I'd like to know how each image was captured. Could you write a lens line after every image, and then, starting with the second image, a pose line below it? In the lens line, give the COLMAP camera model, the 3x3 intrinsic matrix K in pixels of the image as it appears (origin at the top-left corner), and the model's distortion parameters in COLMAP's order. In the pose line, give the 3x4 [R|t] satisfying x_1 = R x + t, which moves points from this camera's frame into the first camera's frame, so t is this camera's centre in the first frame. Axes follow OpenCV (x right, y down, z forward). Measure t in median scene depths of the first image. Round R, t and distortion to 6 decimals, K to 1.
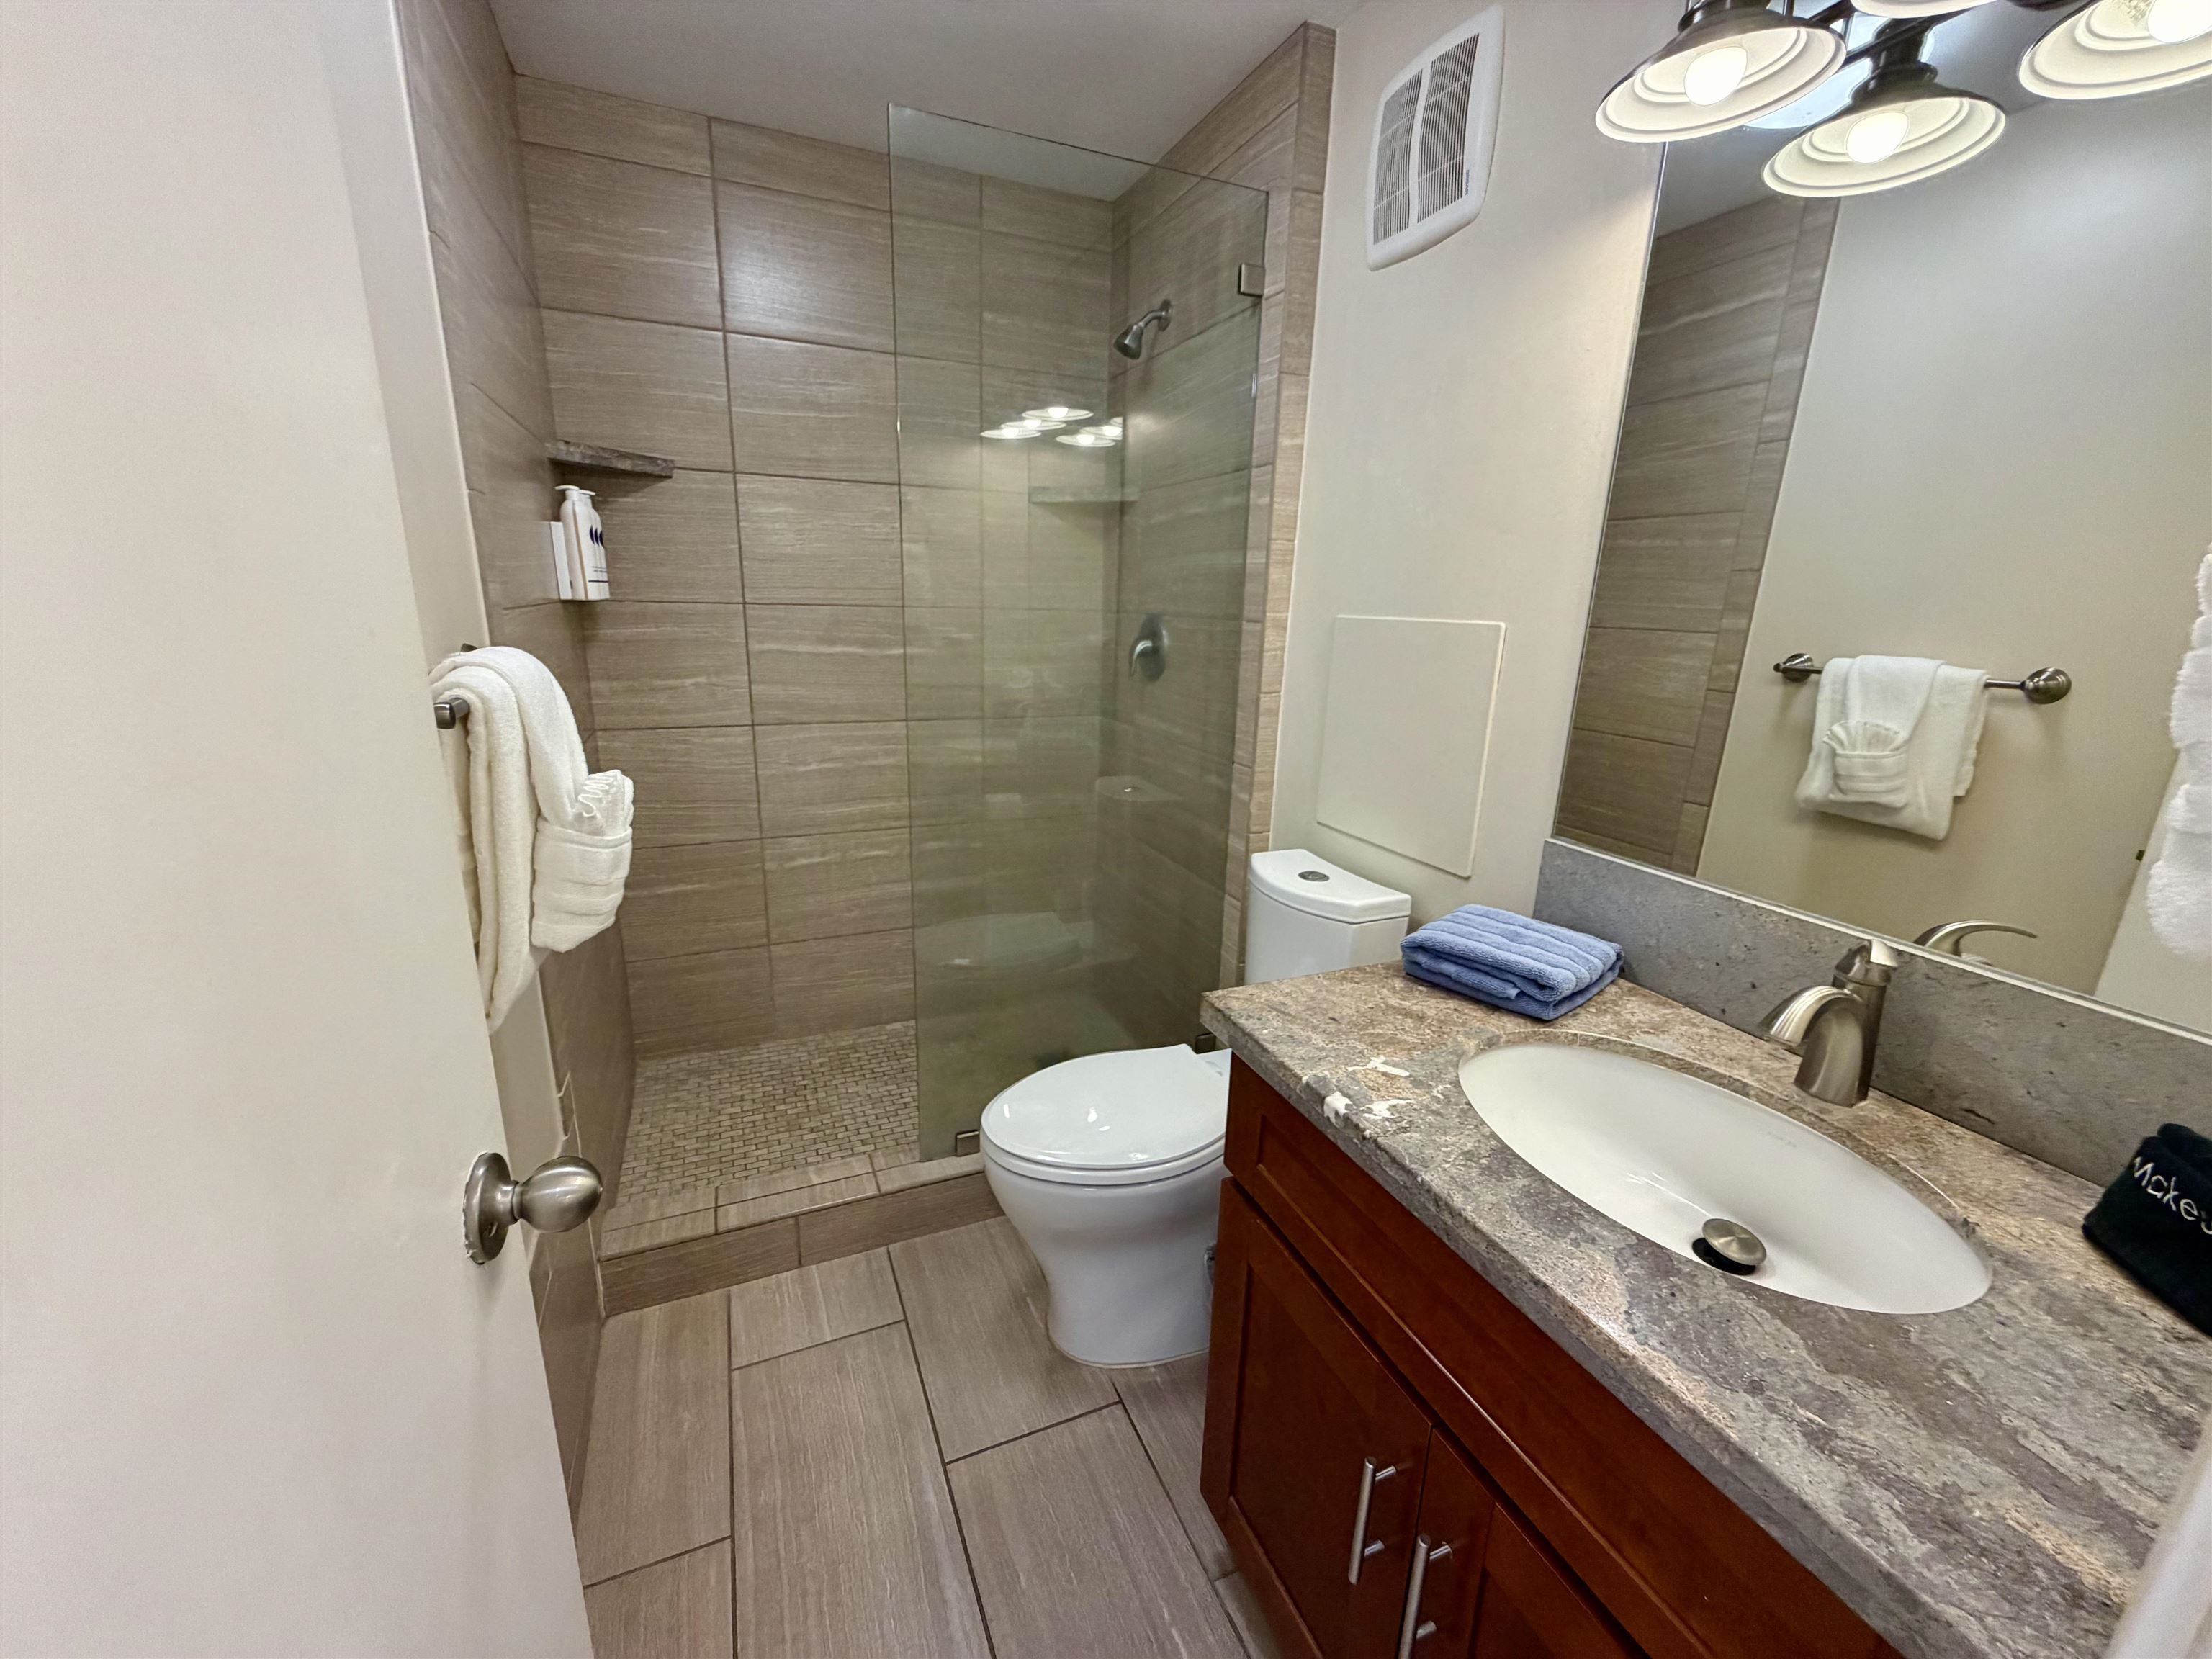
lens RADIAL K [[882.0, 0, 1098.2], [0, 882.0, 831.8], [0, 0, 1]] dist [0.002439, -0.001067]
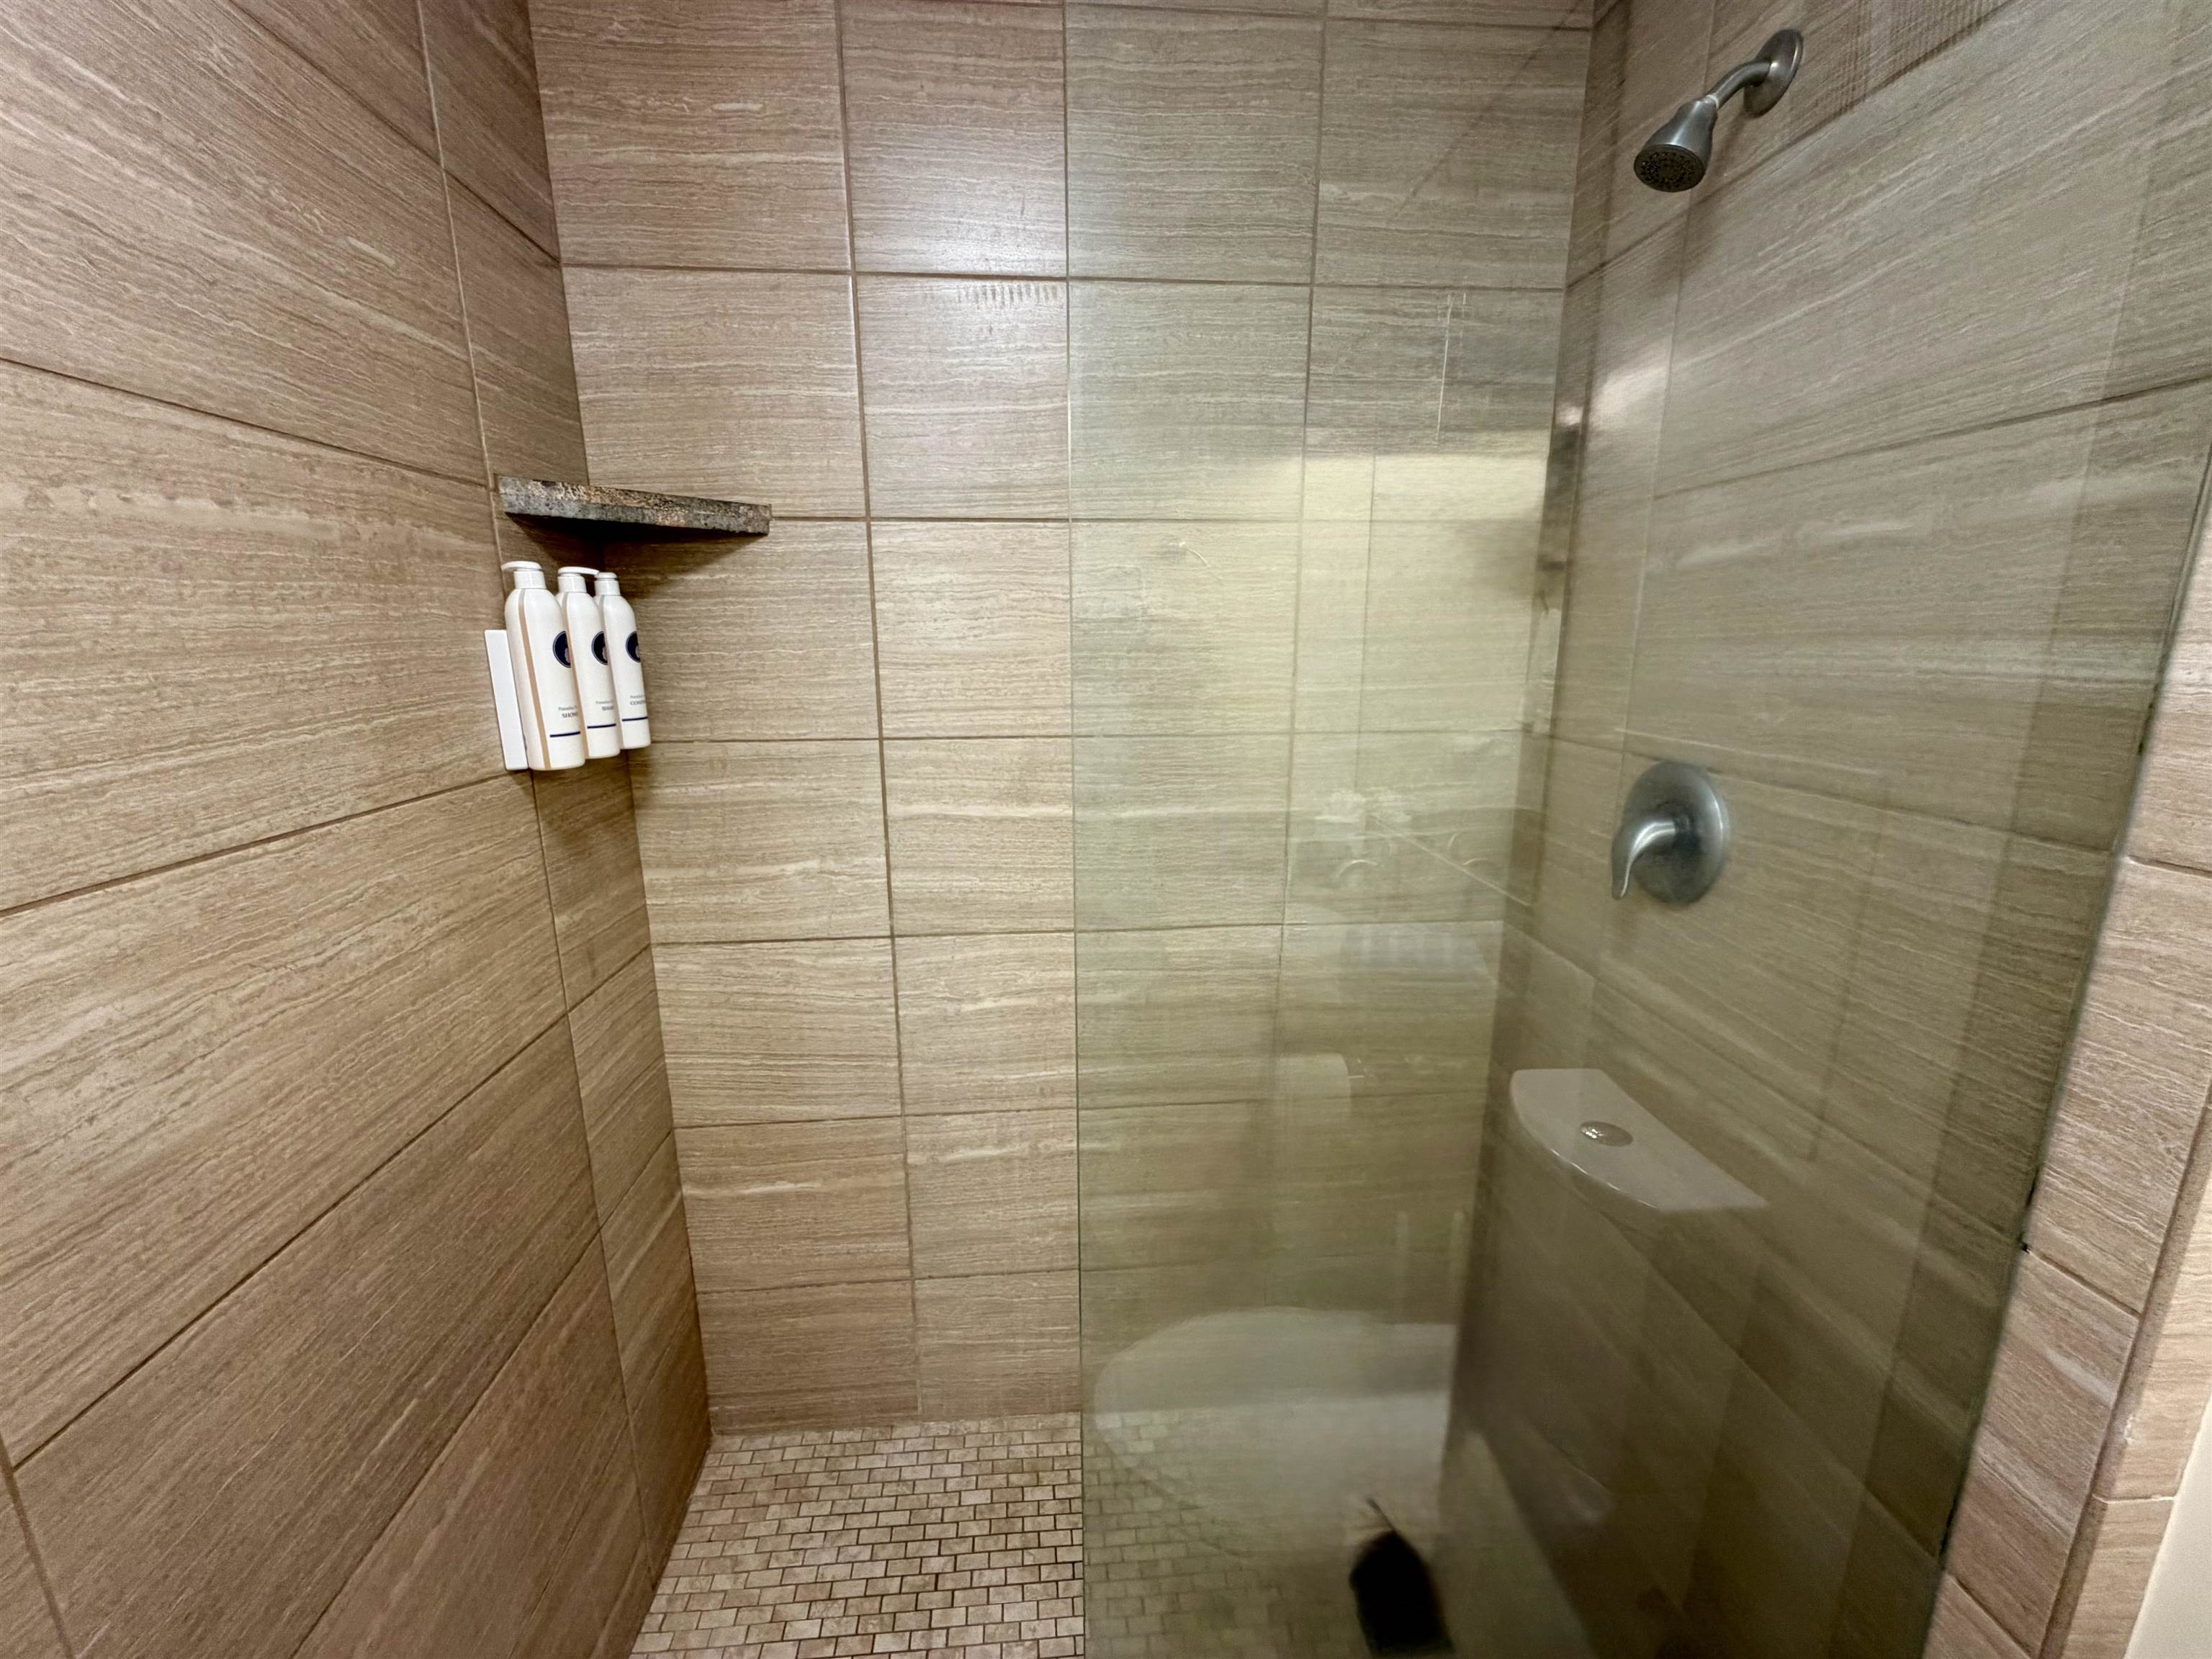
lens RADIAL K [[882.0, 0, 1105.0], [0, 882.0, 831.5], [0, 0, 1]] dist [0.002439, -0.001067]
pose [[0.948711, 0.039433, -0.313675, -0.073740], [-0.053010, 0.997985, -0.034872, -0.184612], [0.311668, 0.049711, 0.948890, 0.492545]]
